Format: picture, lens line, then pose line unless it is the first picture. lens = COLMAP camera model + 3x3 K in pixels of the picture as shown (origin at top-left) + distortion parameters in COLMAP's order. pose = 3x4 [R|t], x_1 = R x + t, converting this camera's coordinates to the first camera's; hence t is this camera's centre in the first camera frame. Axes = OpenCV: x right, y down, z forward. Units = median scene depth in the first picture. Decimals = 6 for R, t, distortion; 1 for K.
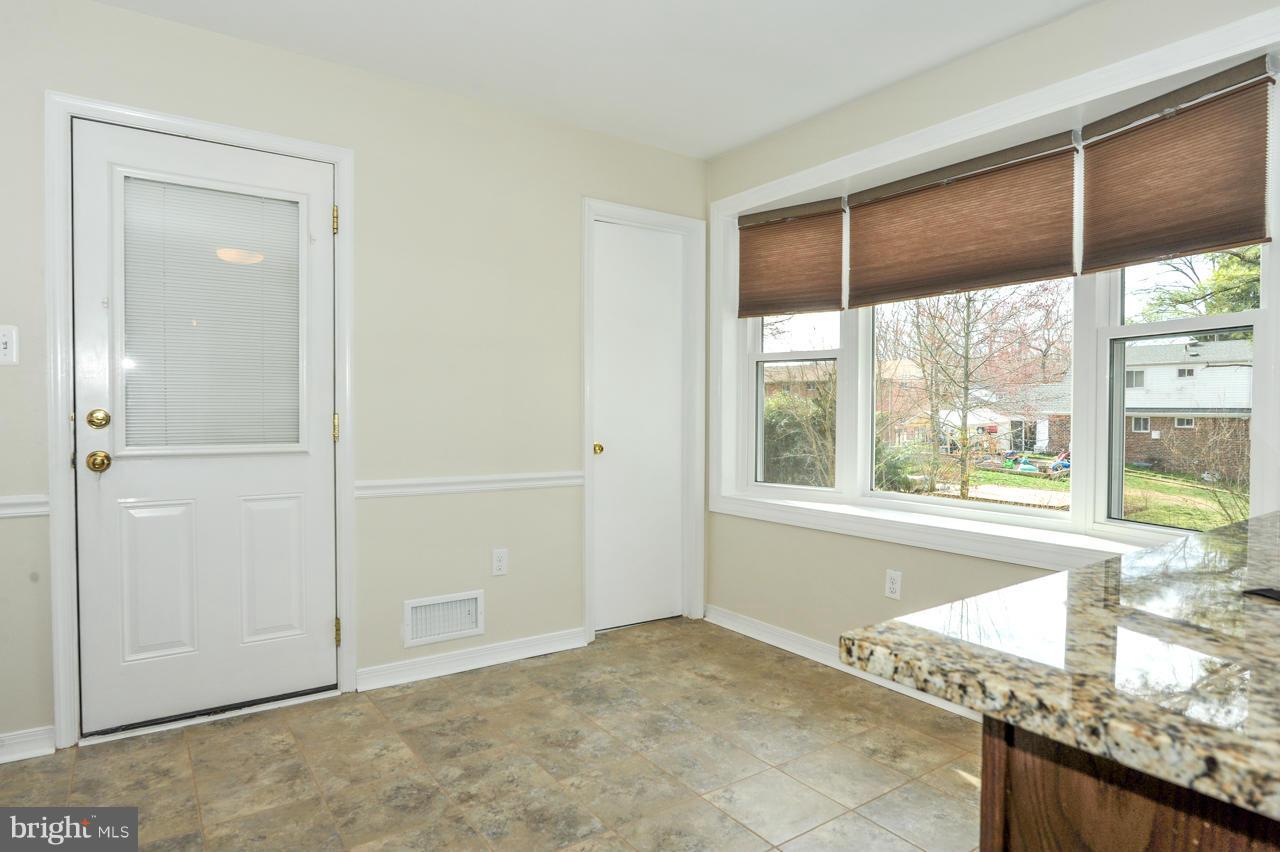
lens RADIAL K [[735.7, 0, 642.4], [0, 735.7, 427.0], [0, 0, 1]] dist [-0.039445, 0.012379]
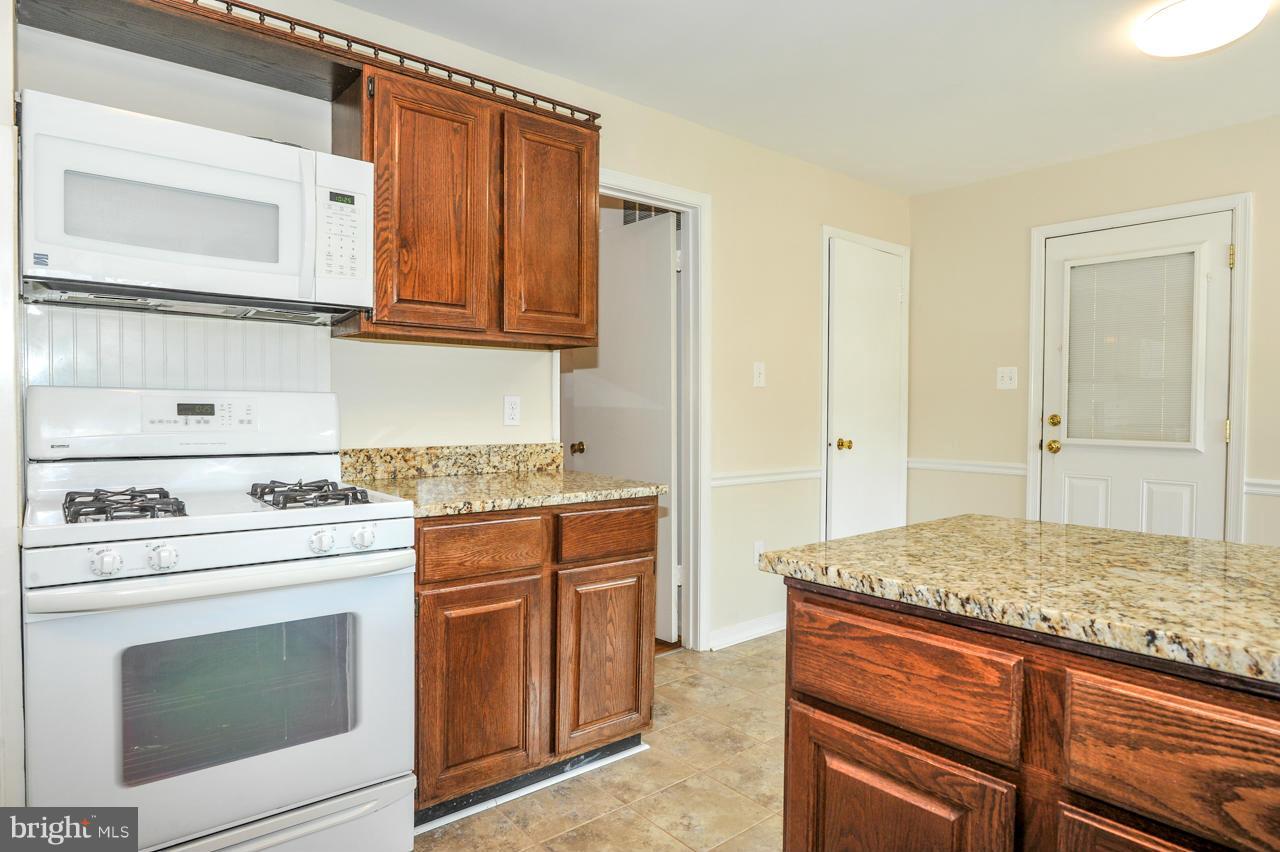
lens RADIAL K [[735.7, 0, 641.9], [0, 735.7, 425.4], [0, 0, 1]] dist [-0.039445, 0.012379]
pose [[0.102328, 0.022787, -0.994490, 0.652437], [-0.030132, 0.999350, 0.019798, -0.003185], [0.994294, 0.027940, 0.102948, -0.071325]]
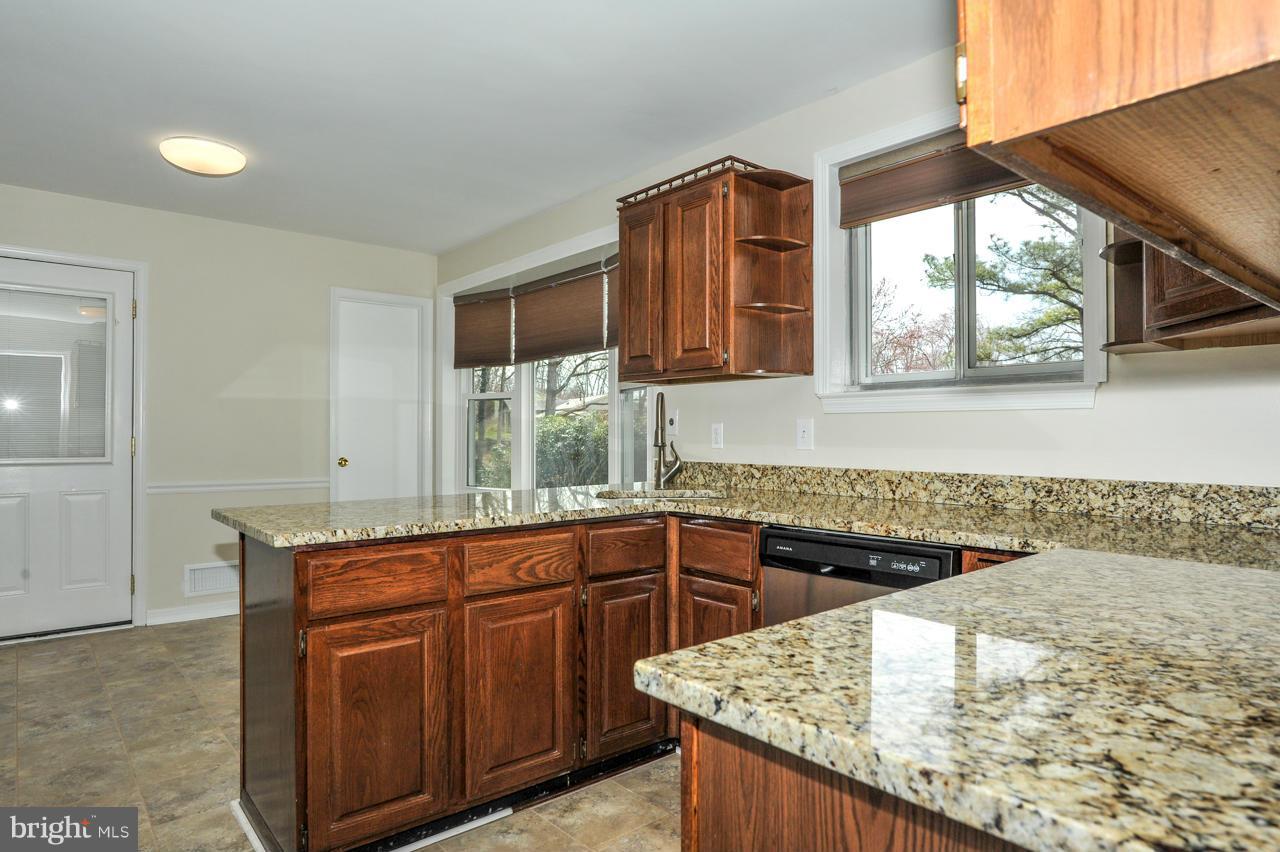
lens RADIAL K [[735.7, 0, 636.4], [0, 735.7, 424.4], [0, 0, 1]] dist [-0.039445, 0.012379]
pose [[0.994771, -0.000360, 0.102133, 0.458641], [0.003904, 0.999397, -0.034497, 0.010365], [-0.102059, 0.034715, 0.994172, -0.586105]]
